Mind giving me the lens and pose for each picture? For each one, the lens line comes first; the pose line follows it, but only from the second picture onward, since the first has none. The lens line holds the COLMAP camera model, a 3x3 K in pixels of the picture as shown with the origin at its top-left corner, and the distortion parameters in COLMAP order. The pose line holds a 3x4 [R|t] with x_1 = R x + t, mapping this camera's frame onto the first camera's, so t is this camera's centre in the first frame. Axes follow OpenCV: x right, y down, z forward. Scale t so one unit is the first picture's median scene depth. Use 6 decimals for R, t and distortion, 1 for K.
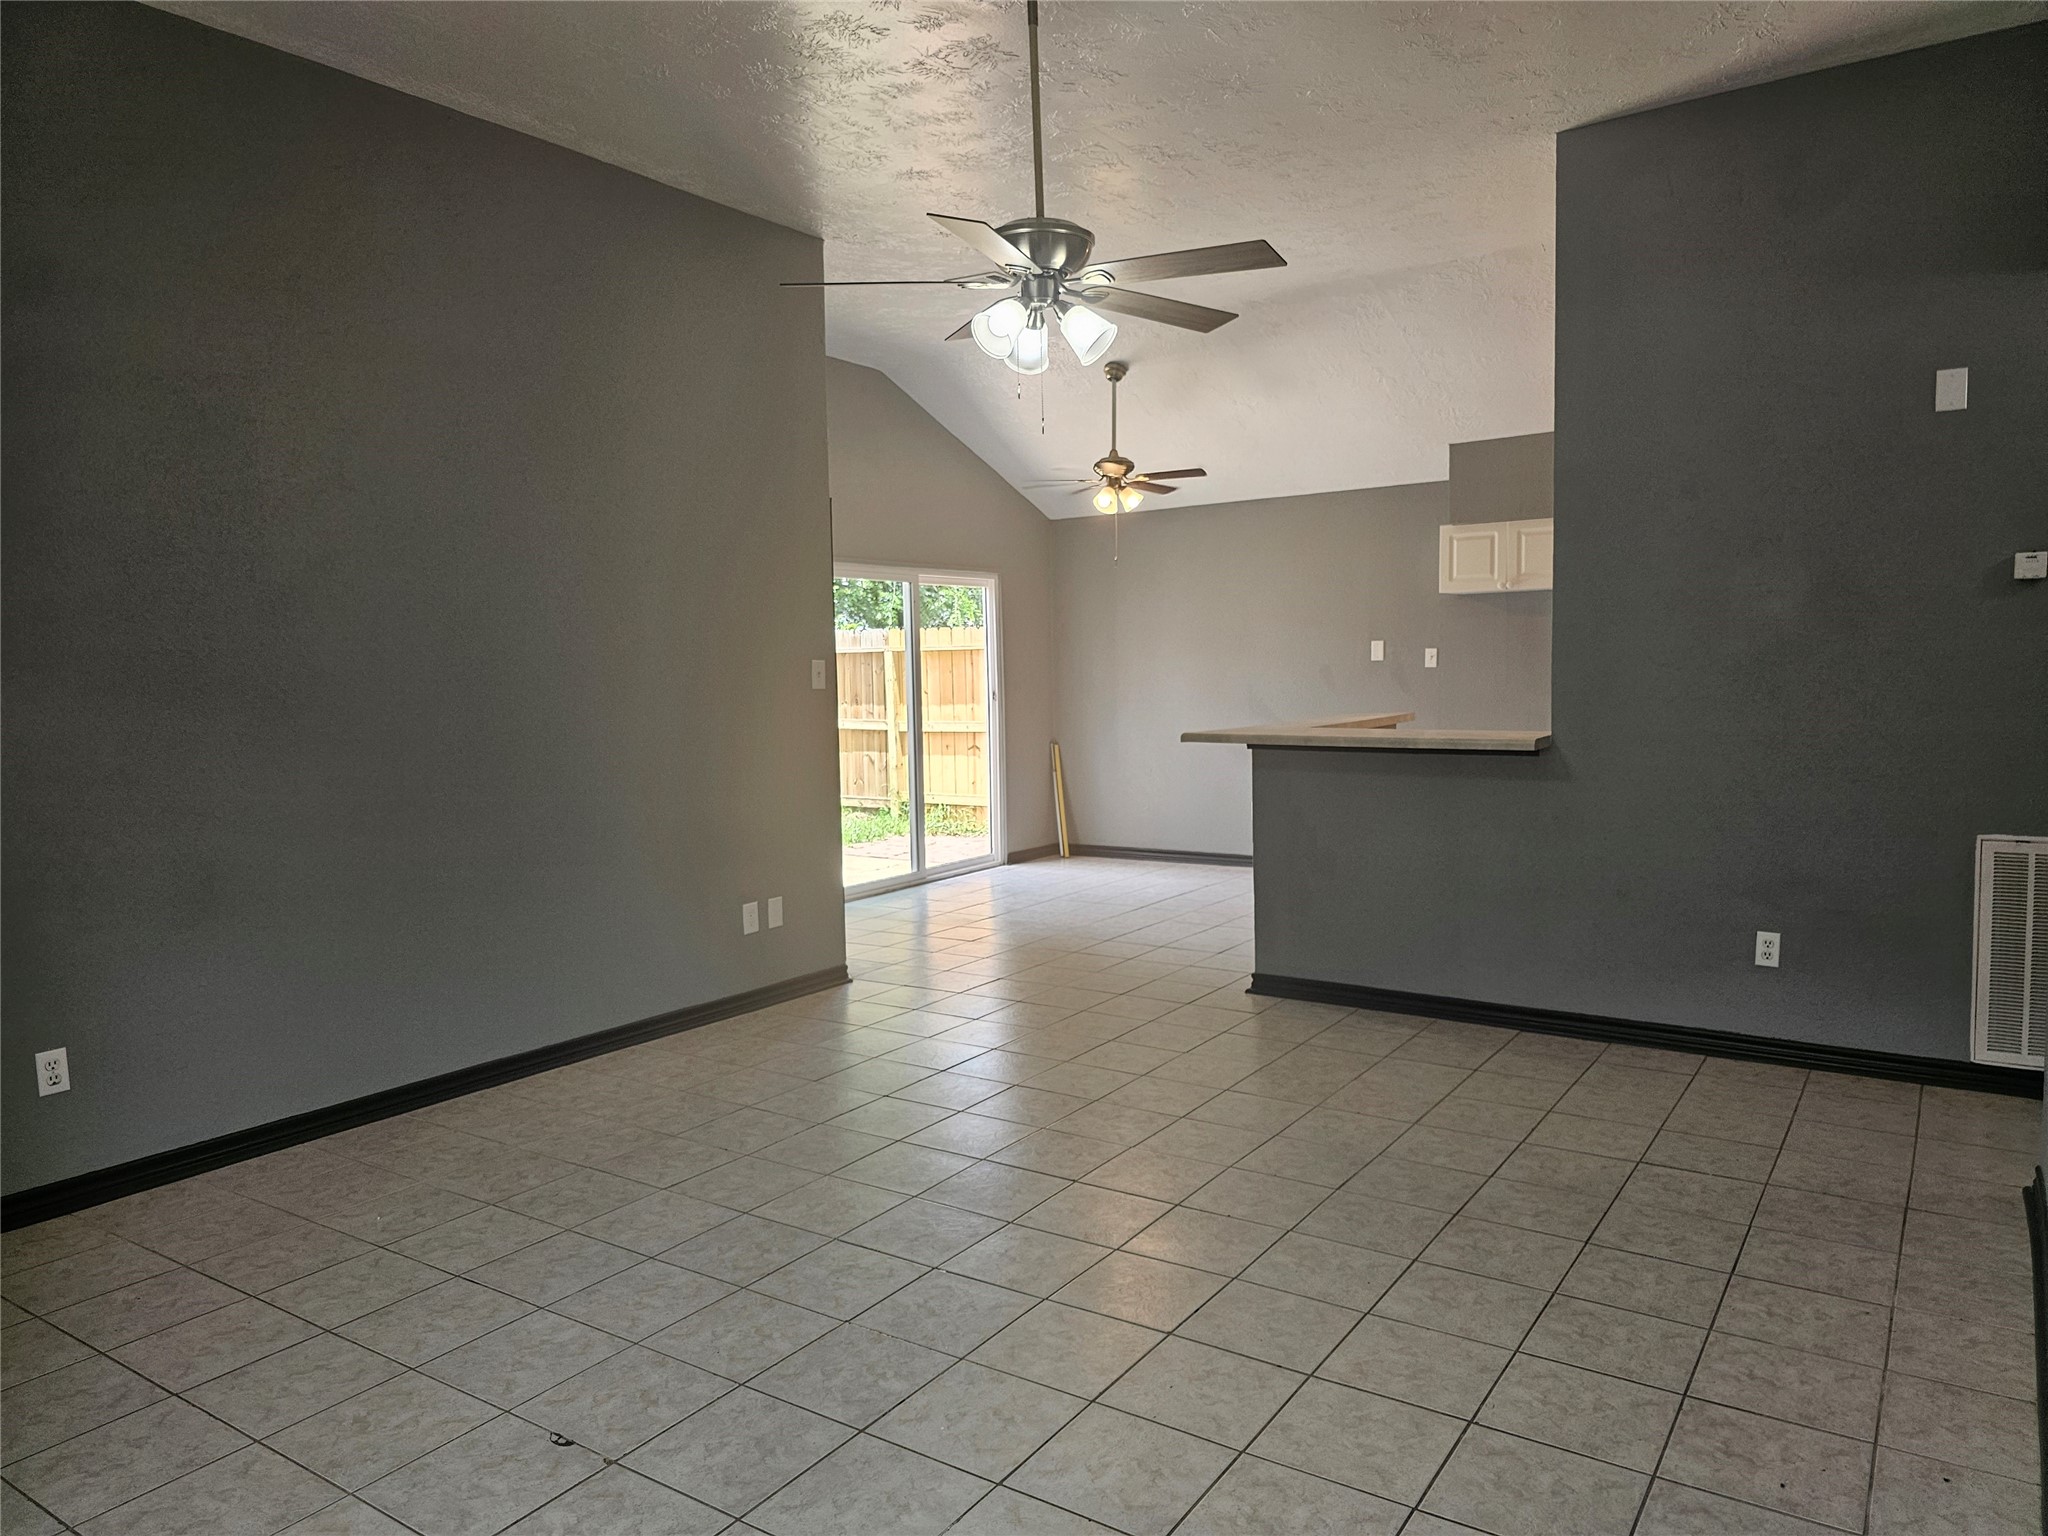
lens RADIAL K [[1382.4, 0, 1027.4], [0, 1382.4, 788.6], [0, 0, 1]] dist [0.054922, -0.058076]
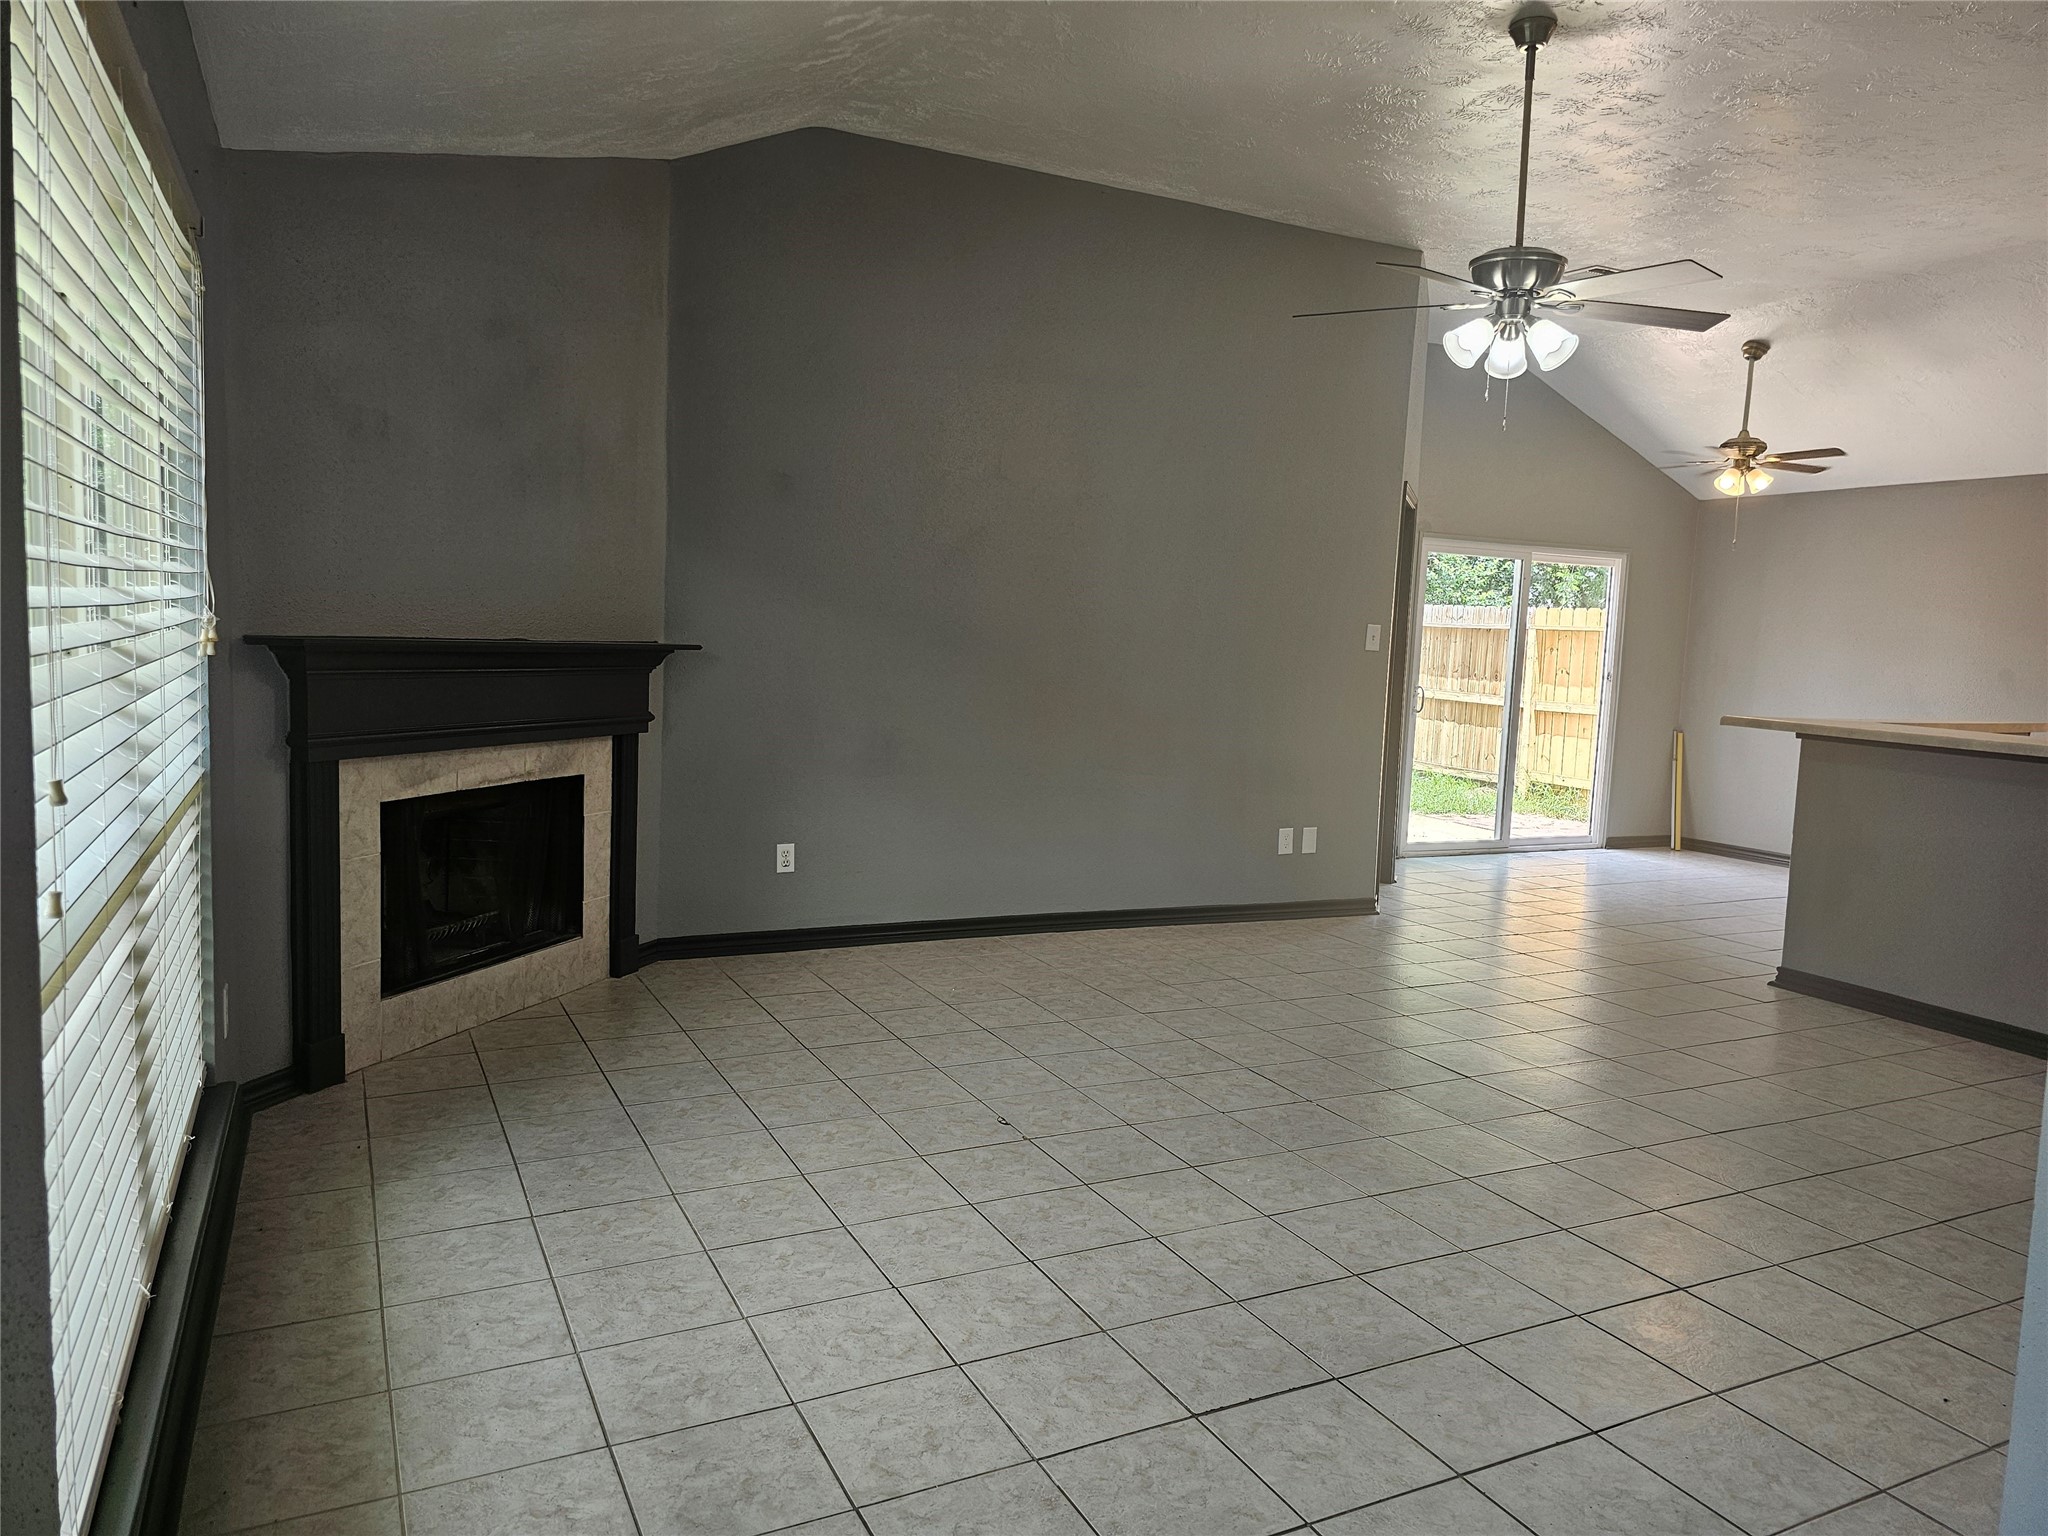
lens RADIAL K [[1367.9, 0, 1027.8], [0, 1367.9, 762.6], [0, 0, 1]] dist [0.108614, -0.103106]
pose [[0.872670, 0.103682, -0.477177, 0.181666], [-0.104635, 0.994205, 0.024666, 0.024268], [0.476969, 0.028404, 0.878461, -0.149605]]
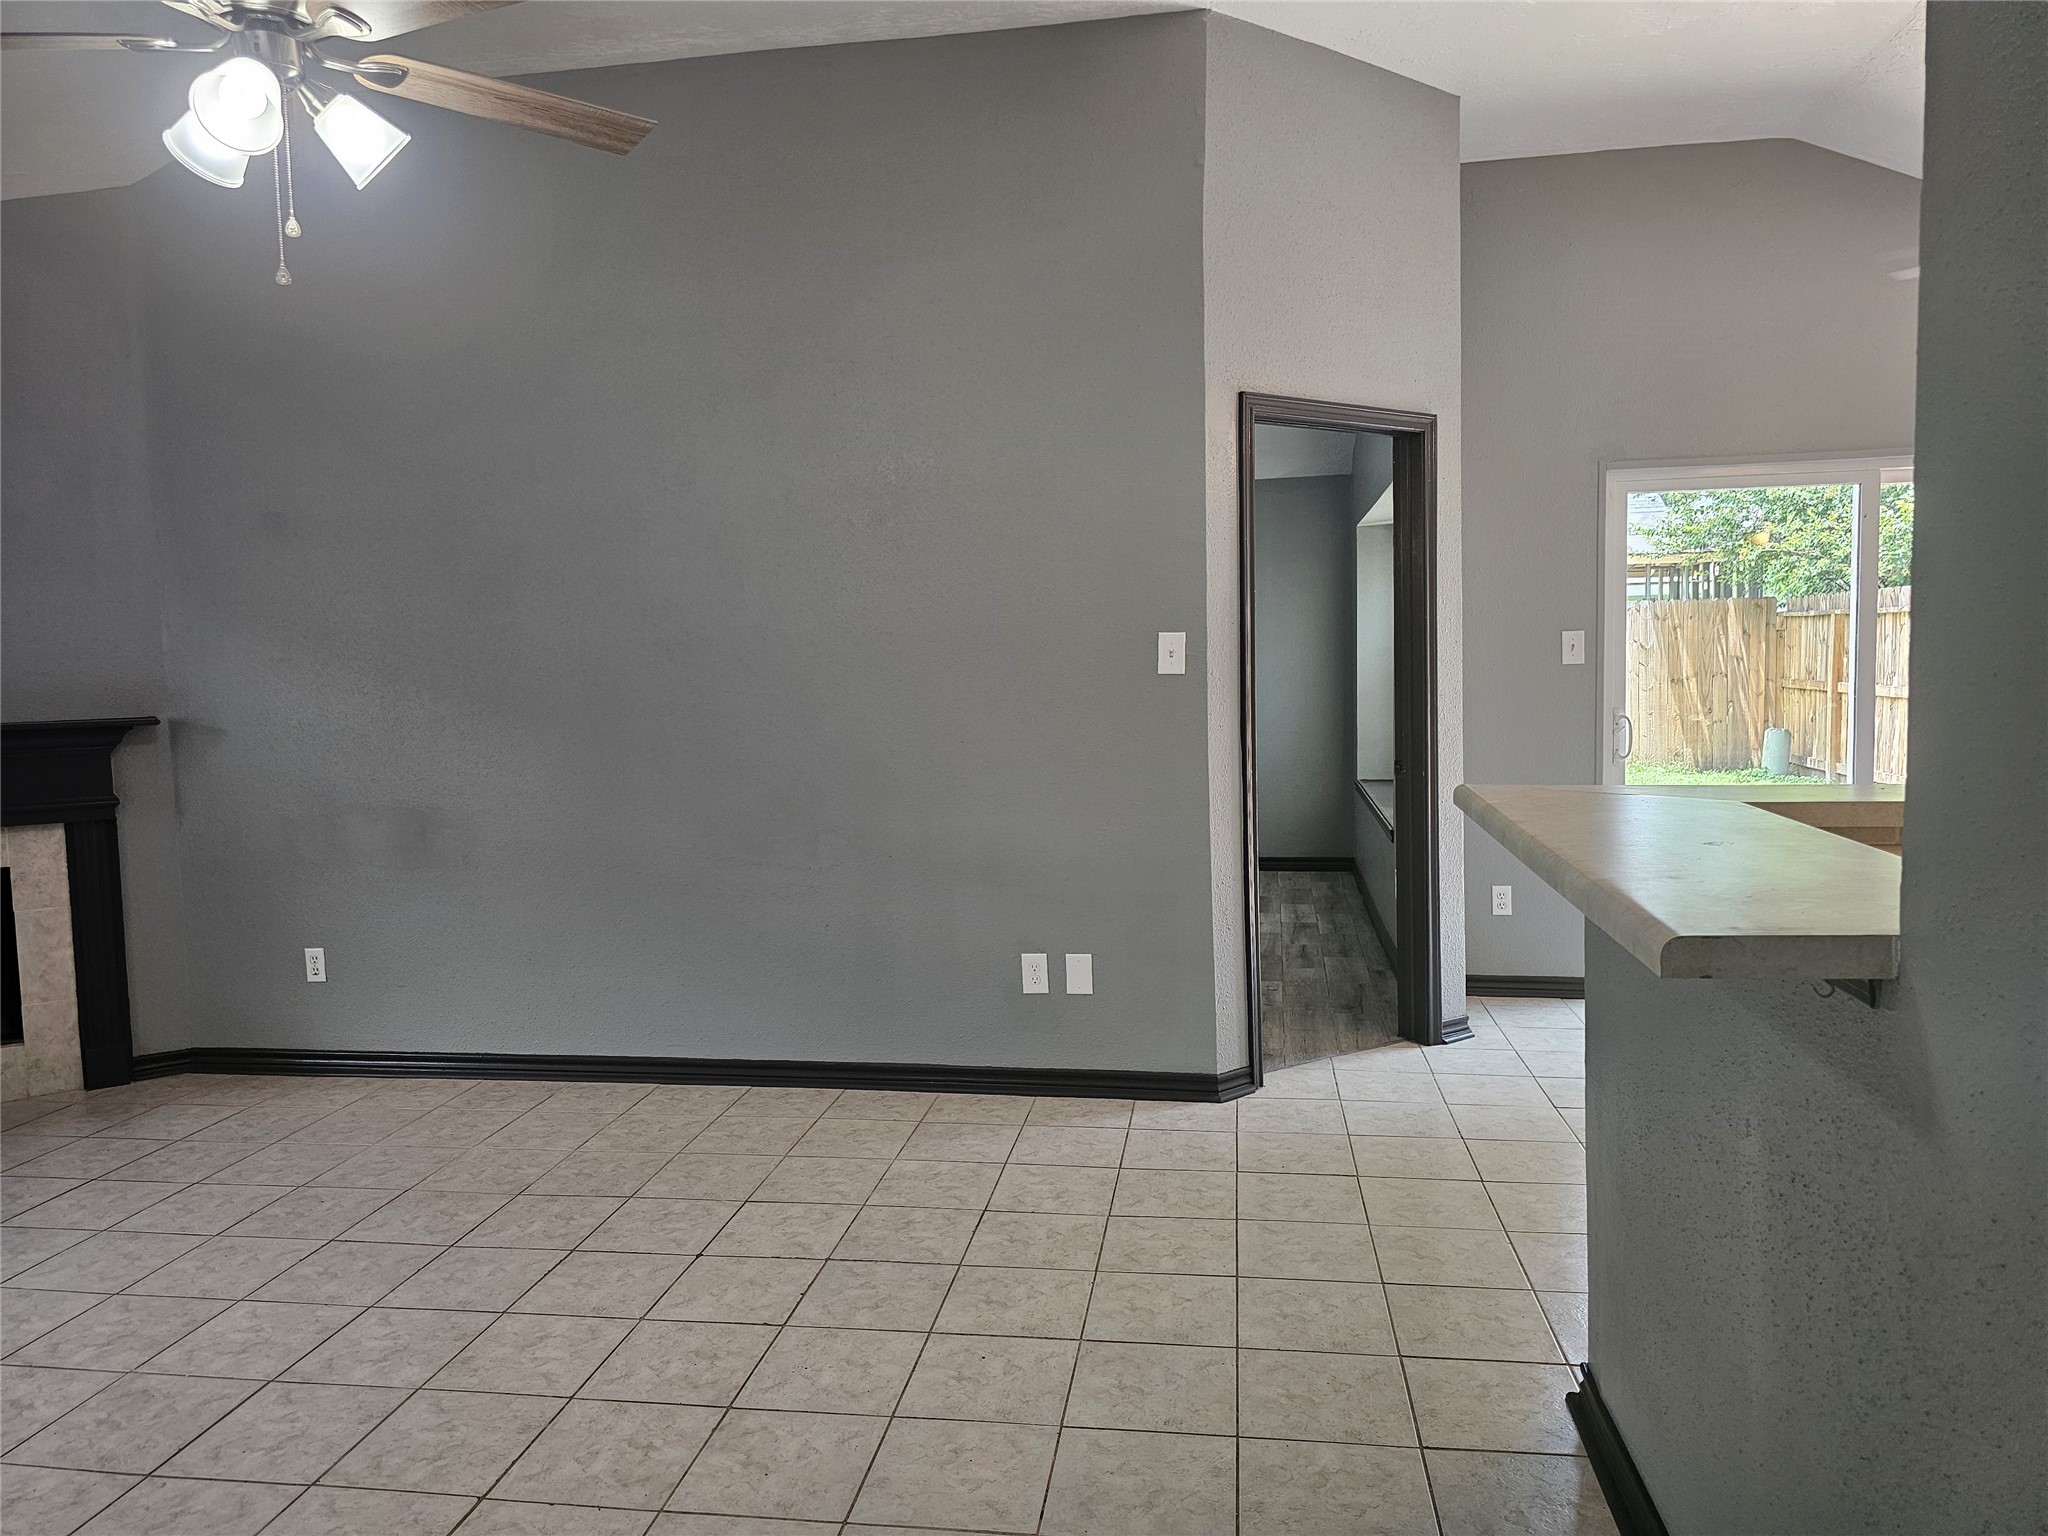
lens RADIAL K [[1367.9, 0, 1027.8], [0, 1367.9, 762.6], [0, 0, 1]] dist [0.108614, -0.103106]
pose [[0.419216, 0.076225, -0.904681, 0.542768], [-0.067910, 0.996310, 0.052477, -0.071066], [0.905343, 0.039438, 0.422846, 0.770645]]
